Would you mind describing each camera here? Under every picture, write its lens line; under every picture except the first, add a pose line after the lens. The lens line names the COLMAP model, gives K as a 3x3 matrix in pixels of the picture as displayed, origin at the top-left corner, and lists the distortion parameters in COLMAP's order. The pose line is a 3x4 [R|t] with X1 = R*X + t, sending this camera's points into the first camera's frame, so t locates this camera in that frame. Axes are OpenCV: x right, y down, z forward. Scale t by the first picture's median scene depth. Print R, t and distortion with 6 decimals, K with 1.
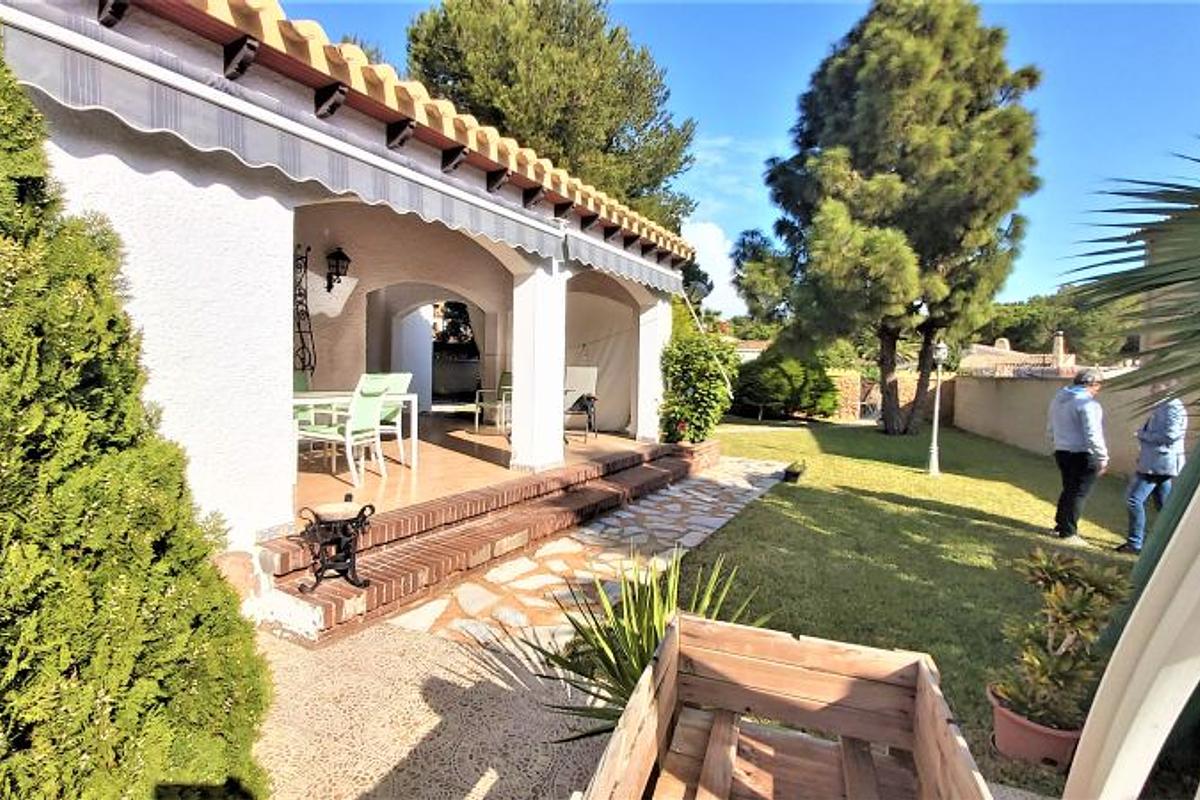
lens RADIAL K [[569.8, 0, 601.9], [0, 569.8, 392.9], [0, 0, 1]] dist [0.000156, -0.000853]
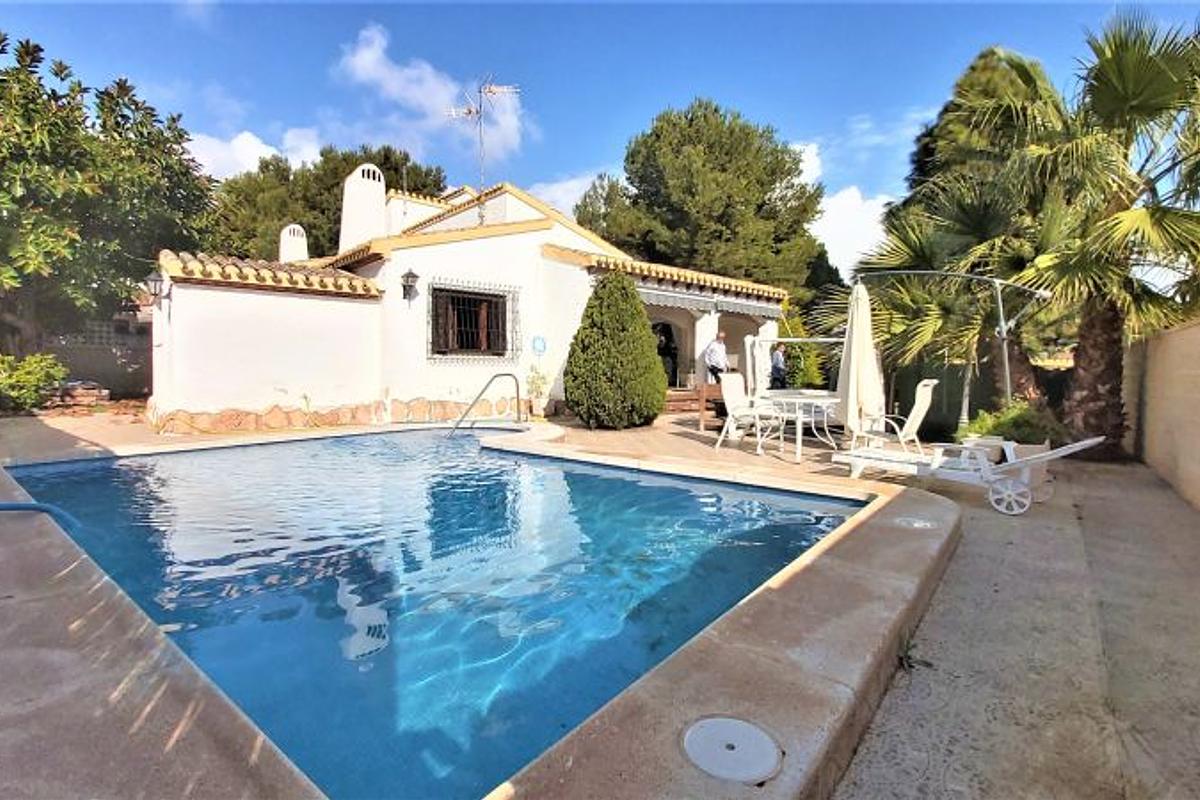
lens RADIAL K [[569.8, 0, 601.9], [0, 569.8, 392.9], [0, 0, 1]] dist [0.000156, -0.000853]
pose [[0.950091, -0.006036, -0.311916, 0.187012], [0.002686, 0.999934, -0.011168, 0.124801], [0.311963, 0.009773, 0.950044, -1.215057]]
